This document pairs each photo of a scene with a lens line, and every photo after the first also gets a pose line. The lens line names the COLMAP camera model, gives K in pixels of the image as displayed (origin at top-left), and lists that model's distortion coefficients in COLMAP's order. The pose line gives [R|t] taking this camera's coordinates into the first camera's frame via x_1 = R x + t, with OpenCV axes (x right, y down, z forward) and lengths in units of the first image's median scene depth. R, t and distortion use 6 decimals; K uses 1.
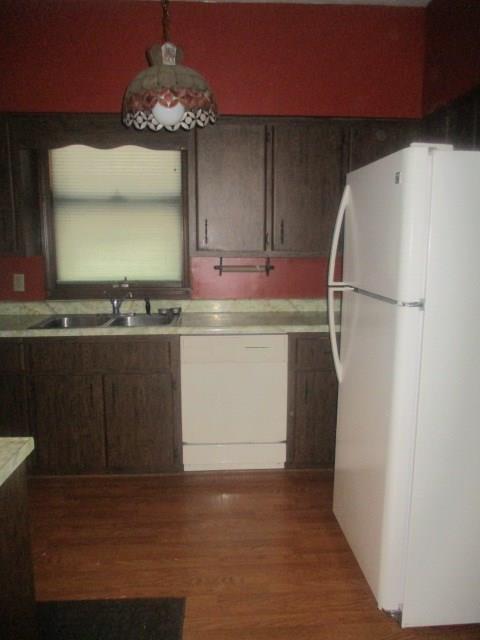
lens RADIAL K [[544.2, 0, 241.4], [0, 544.2, 328.8], [0, 0, 1]] dist [-0.012101, -0.003036]
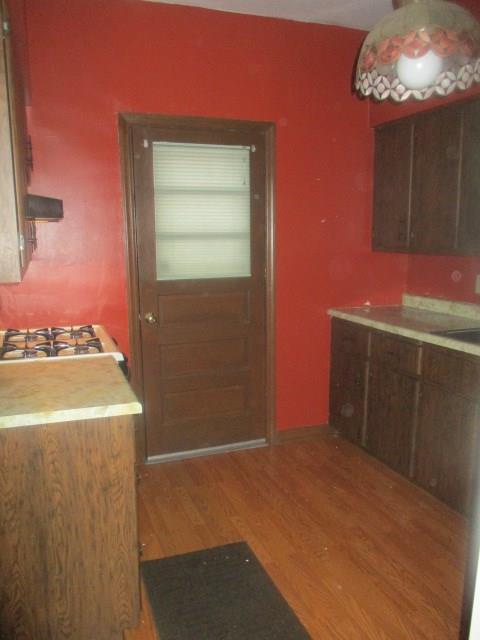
lens RADIAL K [[539.7, 0, 239.9], [0, 539.7, 331.6], [0, 0, 1]] dist [0.112206, -0.353168]
pose [[0.320801, 0.174289, -0.930973, 0.363479], [-0.161488, 0.978596, 0.127558, -0.066668], [0.933278, 0.109420, 0.342080, 0.363435]]
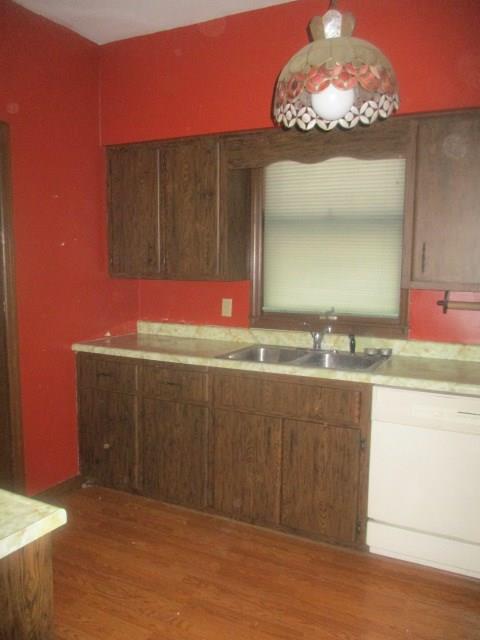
lens RADIAL K [[544.2, 0, 241.4], [0, 544.2, 328.8], [0, 0, 1]] dist [-0.012101, -0.003036]
pose [[0.869035, 0.074926, -0.489045, 0.101464], [-0.096760, 0.995117, -0.019483, -0.034981], [0.485197, 0.064252, 0.872041, 0.191753]]
